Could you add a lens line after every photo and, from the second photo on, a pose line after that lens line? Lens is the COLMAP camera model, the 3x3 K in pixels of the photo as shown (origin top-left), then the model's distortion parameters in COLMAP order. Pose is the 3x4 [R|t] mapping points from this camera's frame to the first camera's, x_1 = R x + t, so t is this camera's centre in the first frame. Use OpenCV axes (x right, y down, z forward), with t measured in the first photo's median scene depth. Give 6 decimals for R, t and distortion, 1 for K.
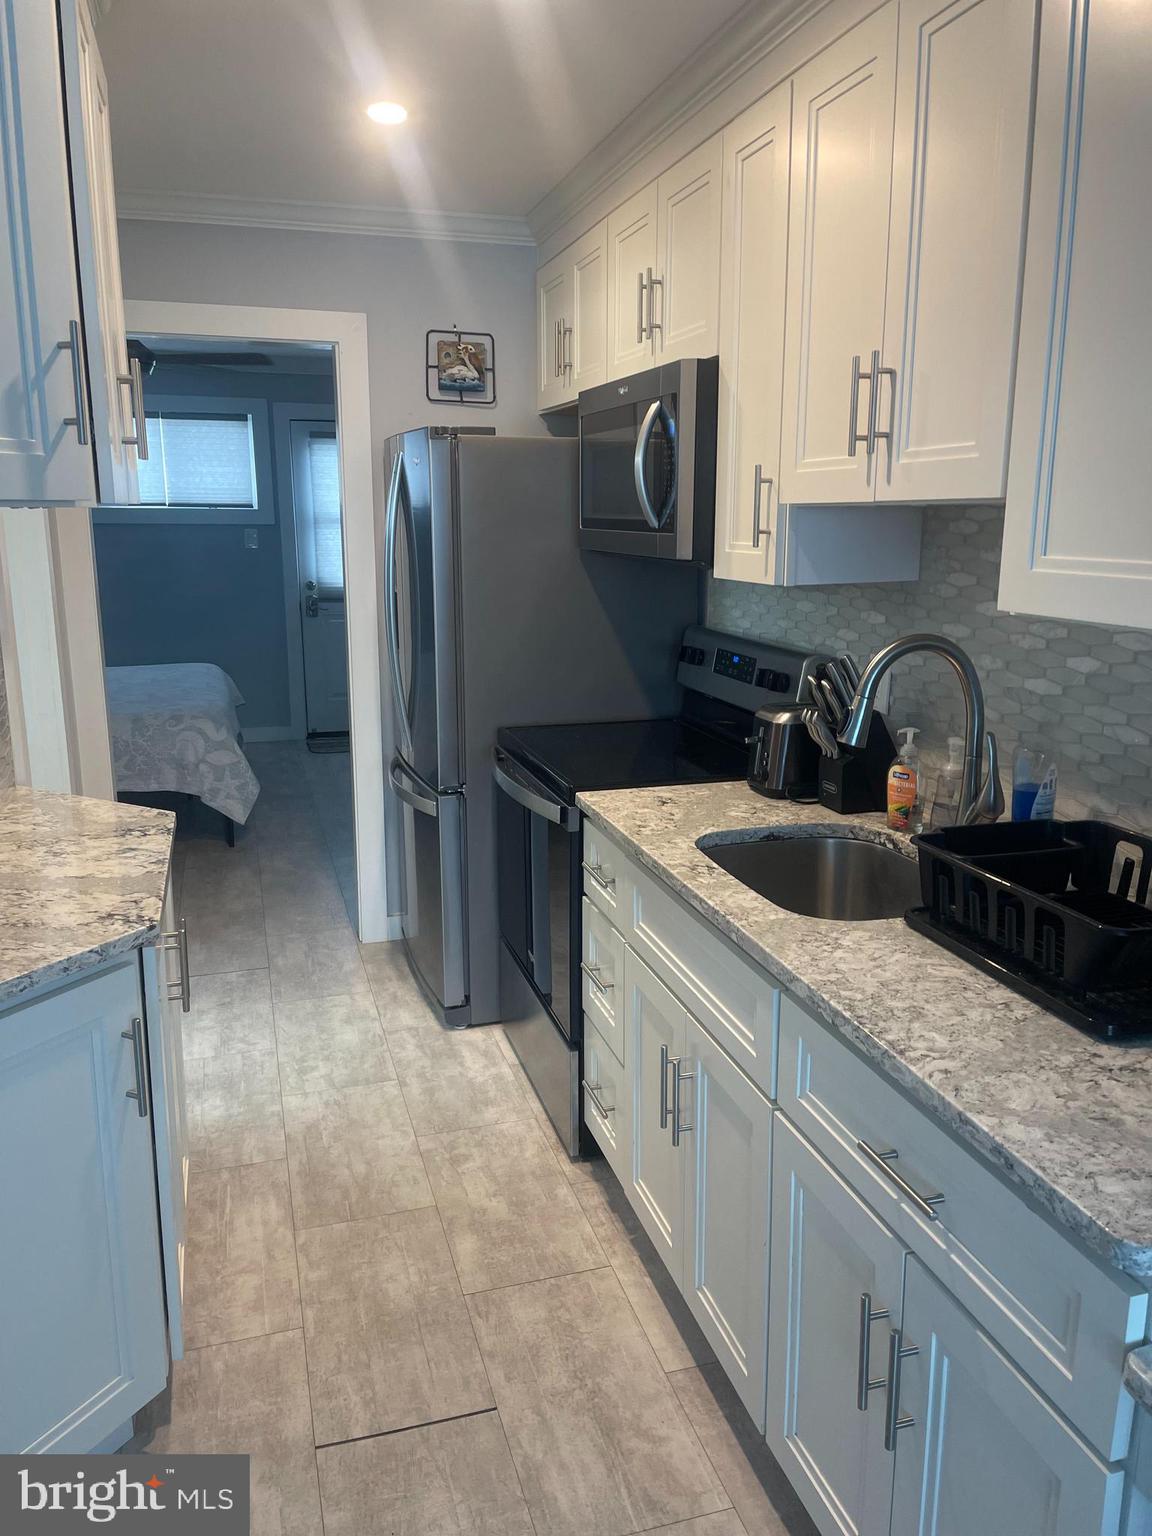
lens RADIAL K [[1155.5, 0, 583.9], [0, 1155.5, 761.9], [0, 0, 1]] dist [0.085190, -0.109289]
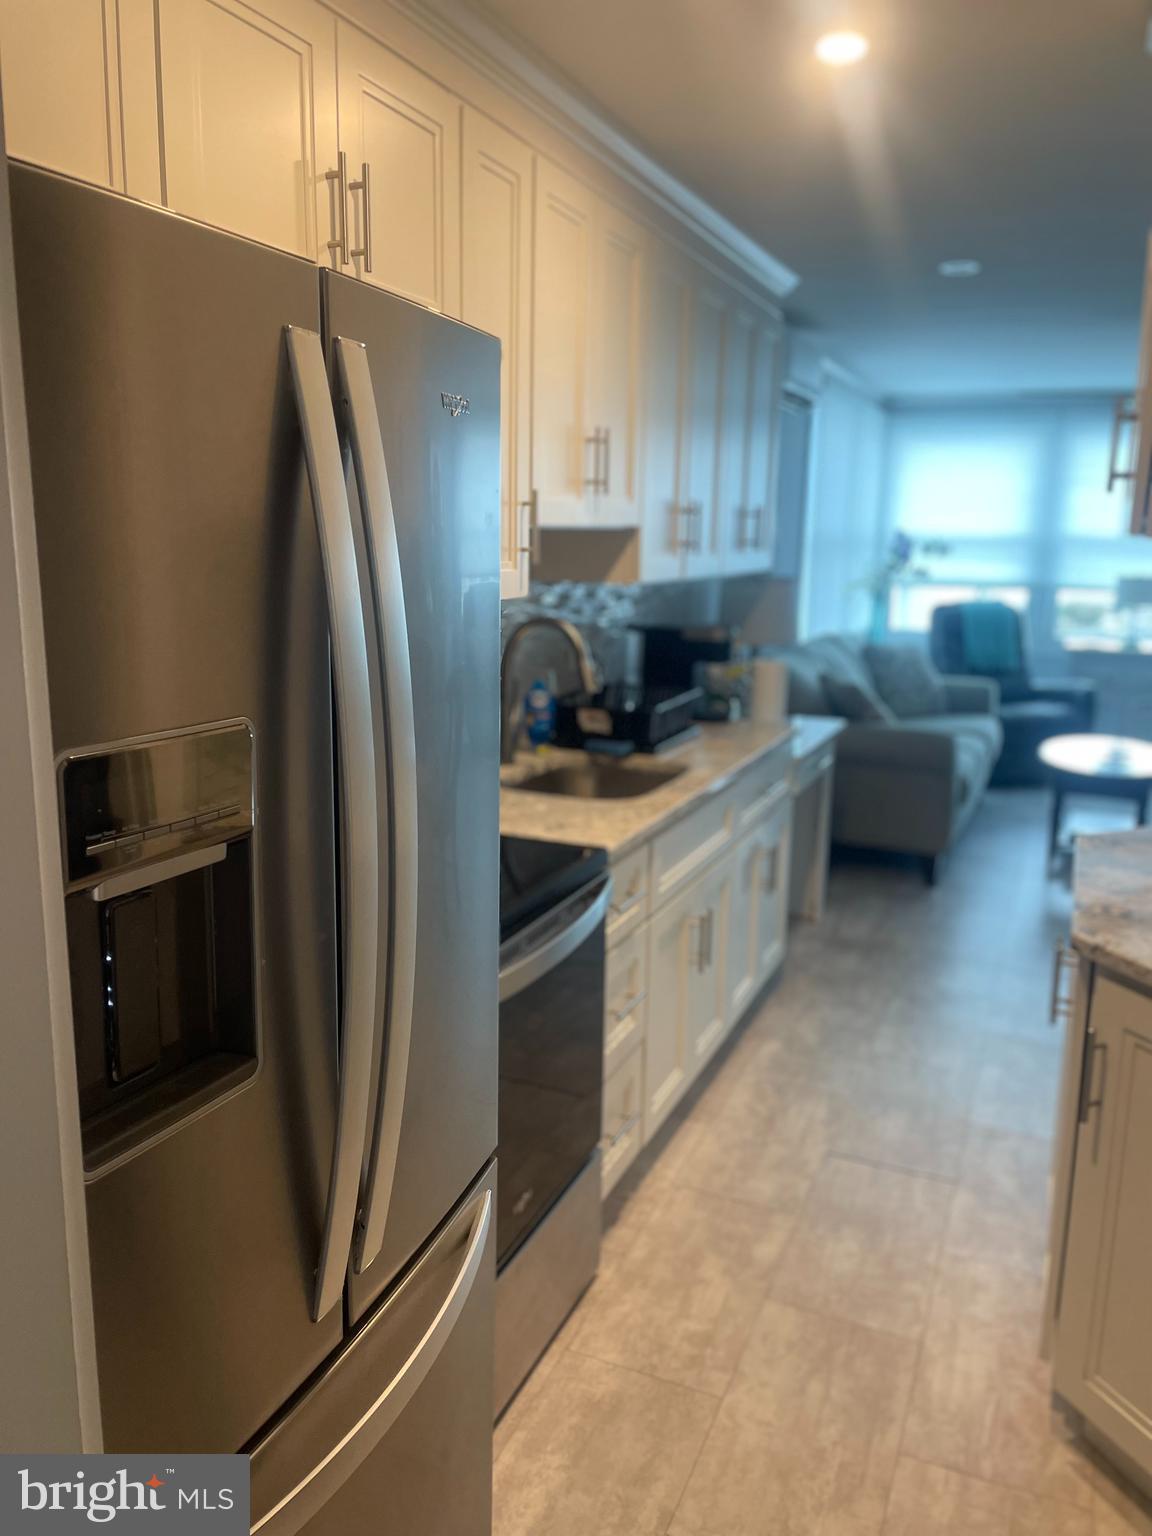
lens RADIAL K [[1155.5, 0, 583.9], [0, 1155.5, 761.9], [0, 0, 1]] dist [0.085190, -0.109289]
pose [[-0.764605, -0.144607, 0.628067, -0.592464], [0.117949, 0.926650, 0.356943, -0.390131], [-0.633614, 0.347000, -0.691465, 1.758291]]
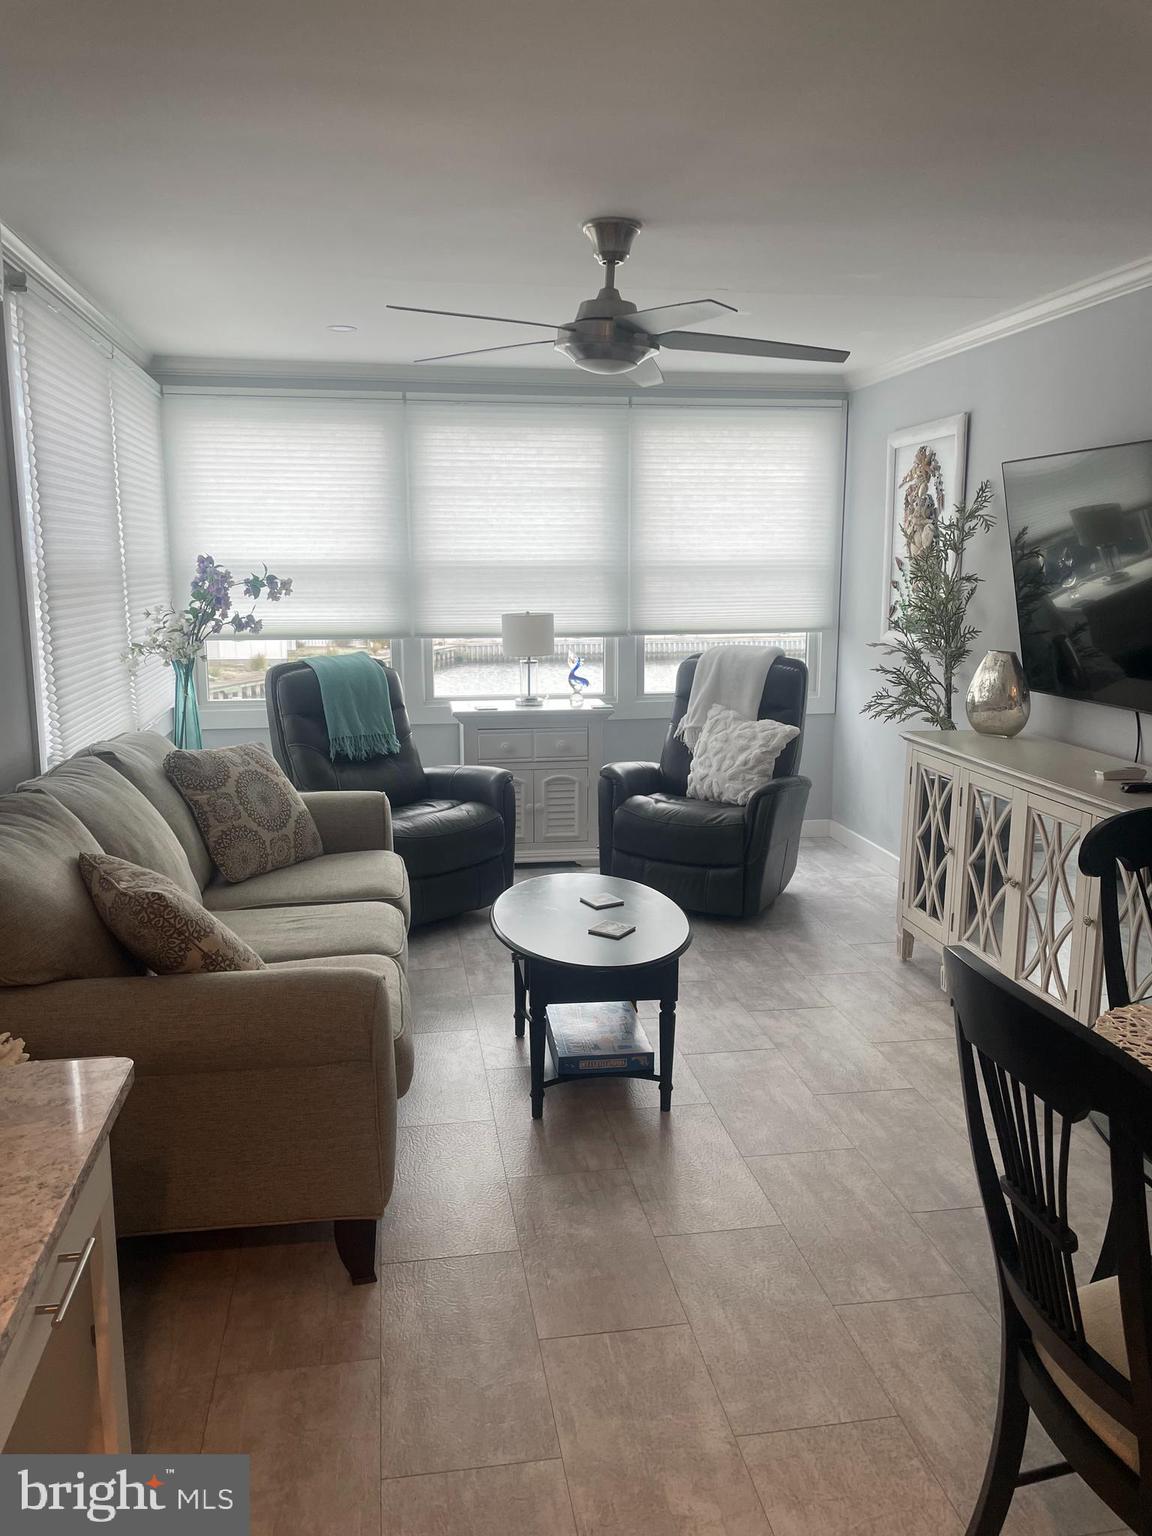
lens RADIAL K [[1165.5, 0, 576.0], [0, 1165.5, 768.0], [0, 0, 1]] dist [0.070538, -0.105719]
pose [[-0.991057, -0.023412, 0.131370, -0.085831], [0.028820, 0.923700, 0.382032, -0.163078], [-0.130291, 0.382401, -0.914764, 0.725181]]
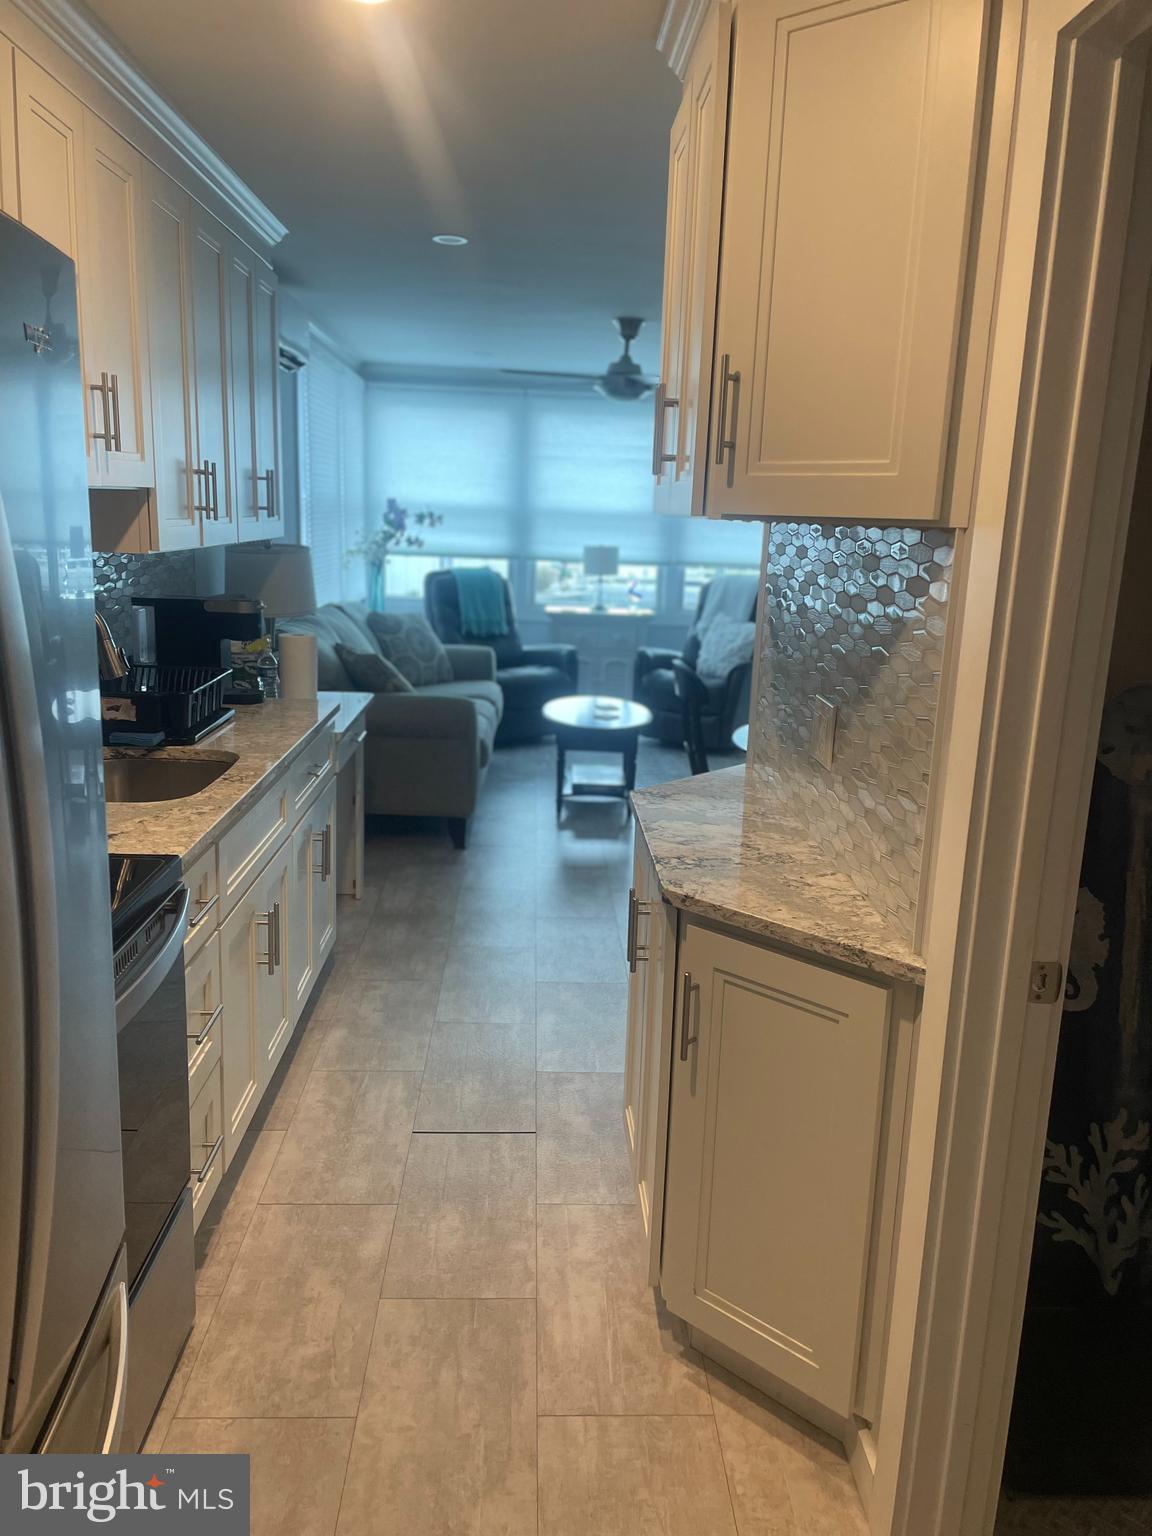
lens RADIAL K [[1155.5, 0, 583.9], [0, 1155.5, 761.9], [0, 0, 1]] dist [0.085190, -0.109289]
pose [[-0.967437, -0.090312, 0.236454, -0.498638], [0.015963, 0.910551, 0.413089, -0.390481], [-0.252610, 0.403412, -0.879458, 1.756613]]
